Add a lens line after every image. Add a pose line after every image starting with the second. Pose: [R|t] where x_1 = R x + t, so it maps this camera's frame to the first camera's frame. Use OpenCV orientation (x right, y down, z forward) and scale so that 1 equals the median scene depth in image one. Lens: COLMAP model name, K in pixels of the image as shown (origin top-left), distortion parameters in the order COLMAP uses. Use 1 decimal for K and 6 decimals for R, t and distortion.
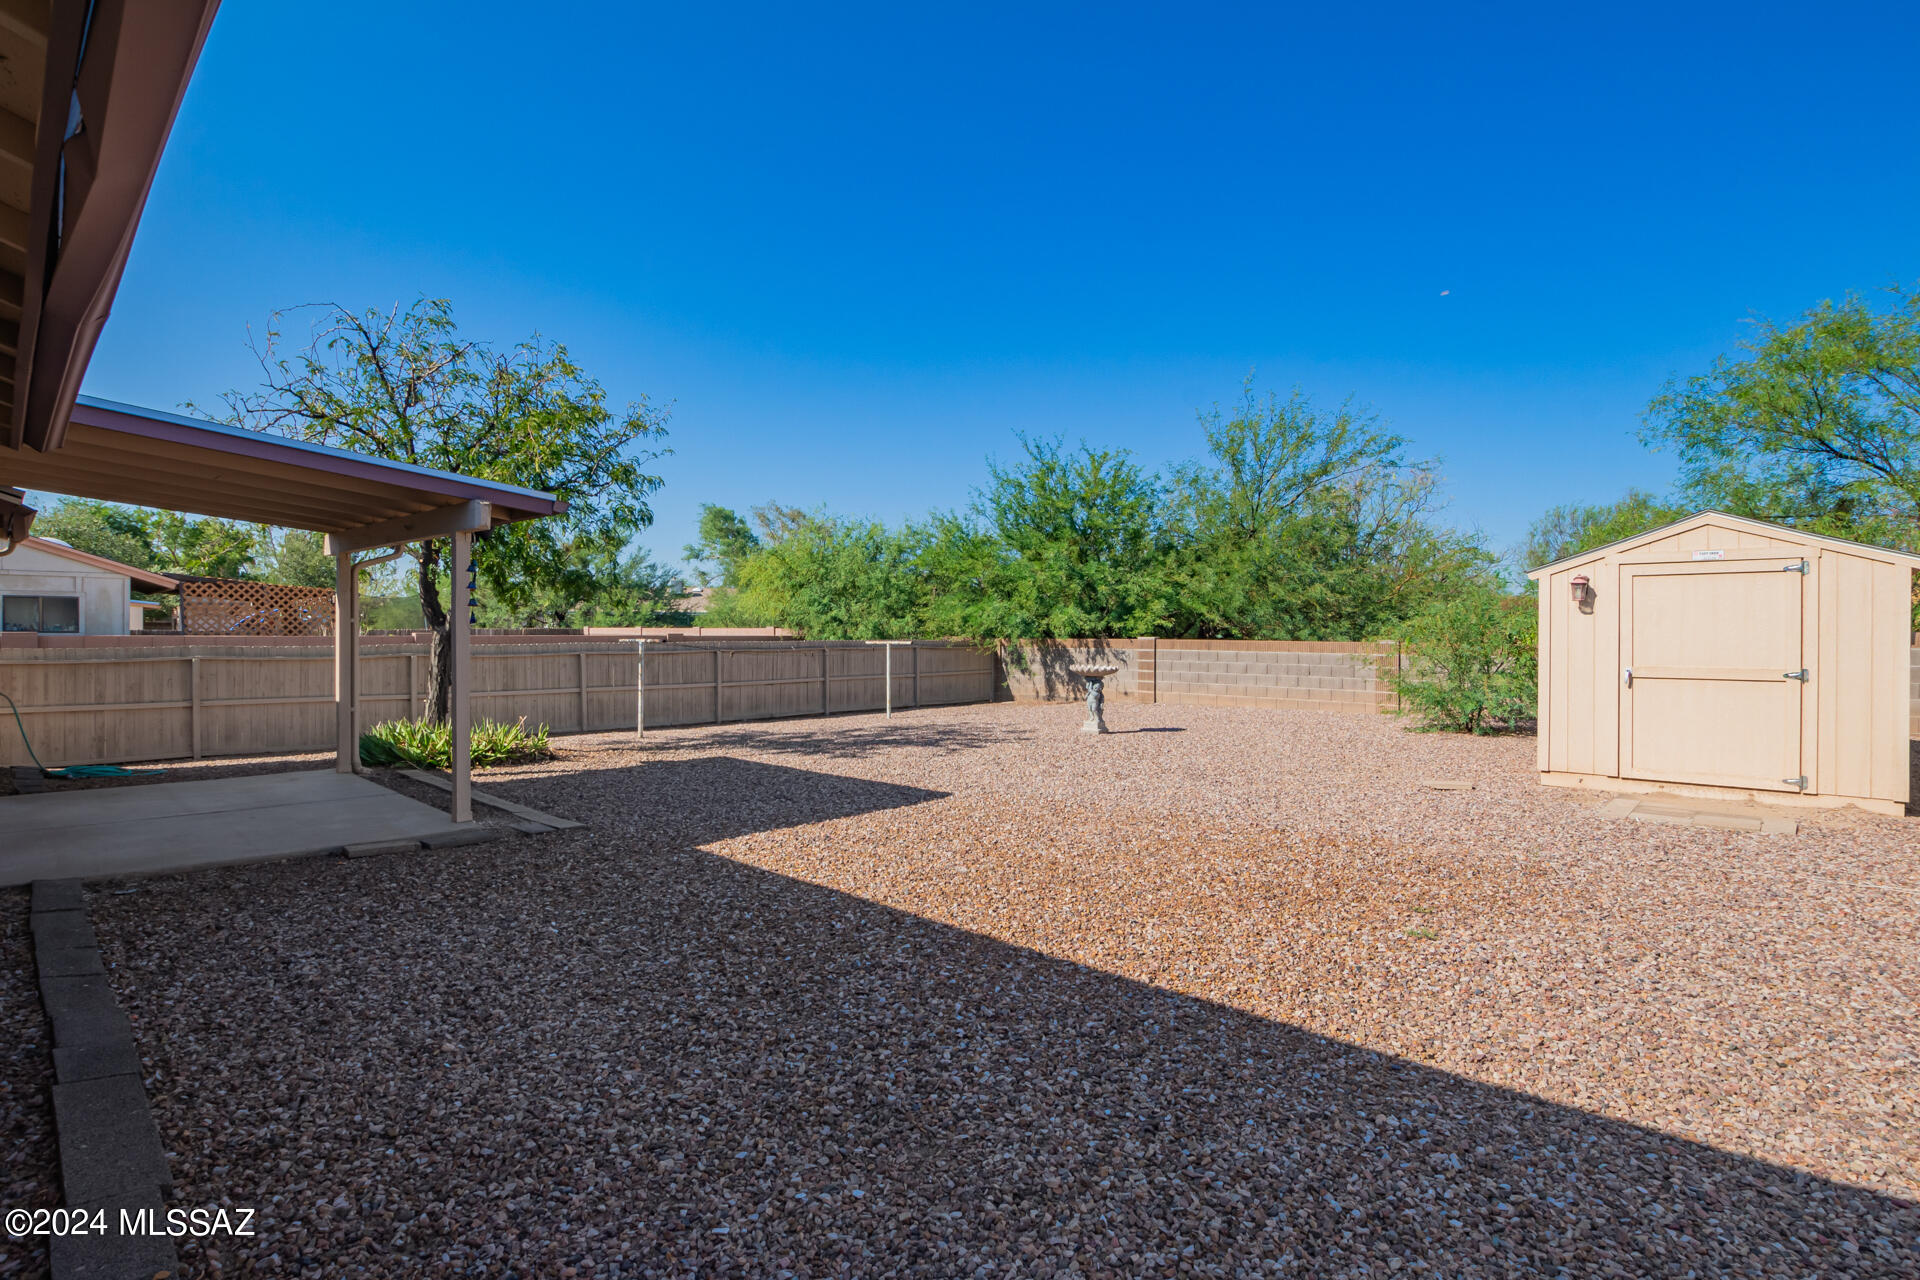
lens RADIAL K [[1001.2, 0, 955.7], [0, 1001.2, 637.2], [0, 0, 1]] dist [-0.001910, -0.001017]
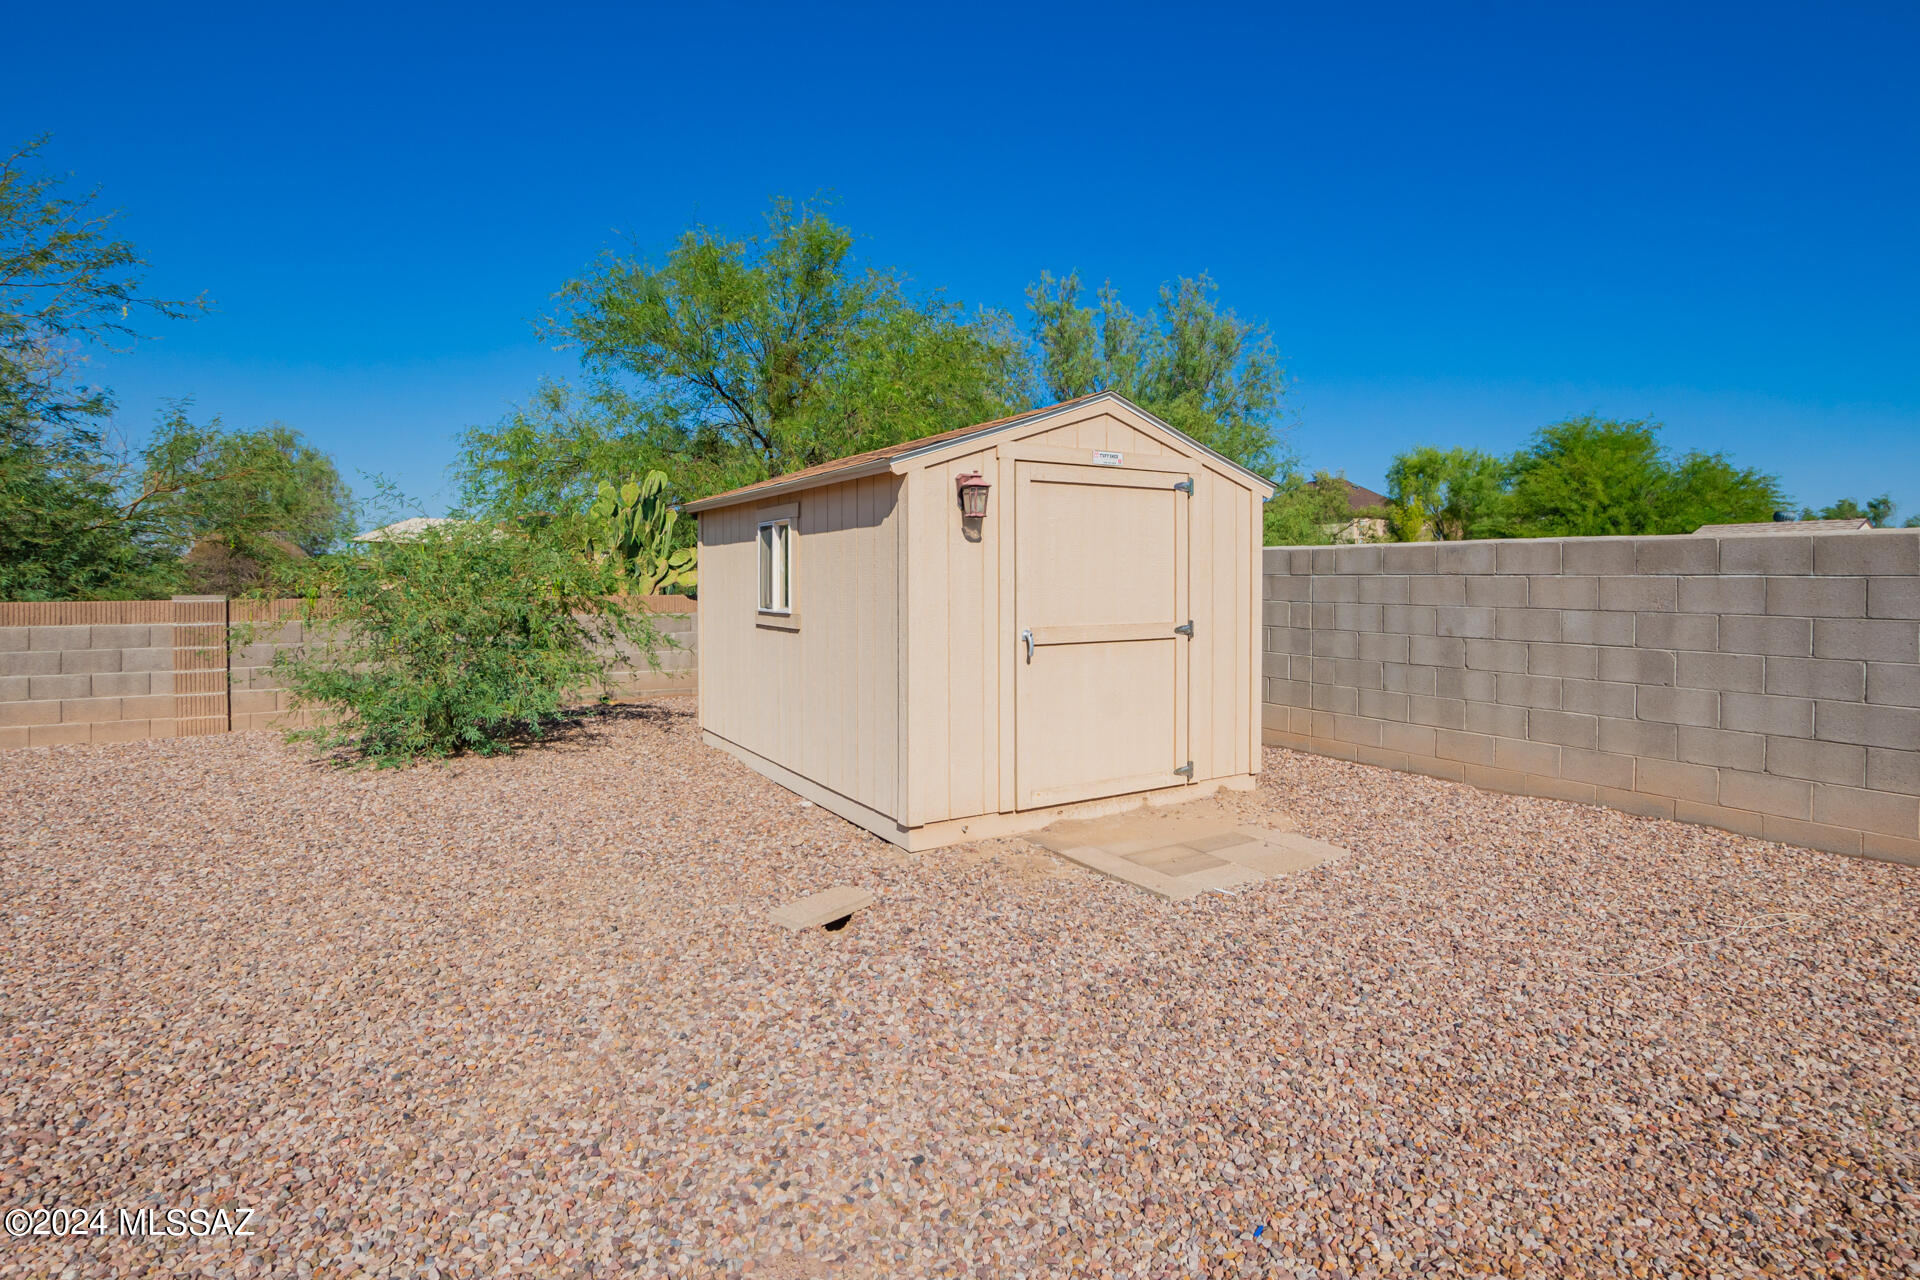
lens RADIAL K [[925.9, 0, 985.7], [0, 925.9, 597.3], [0, 0, 1]] dist [-0.033694, 0.000850]
pose [[0.236476, -0.019610, 0.971439, 0.113606], [0.011609, 0.999782, 0.017356, 0.000153], [-0.971568, 0.007173, 0.236653, 0.866686]]
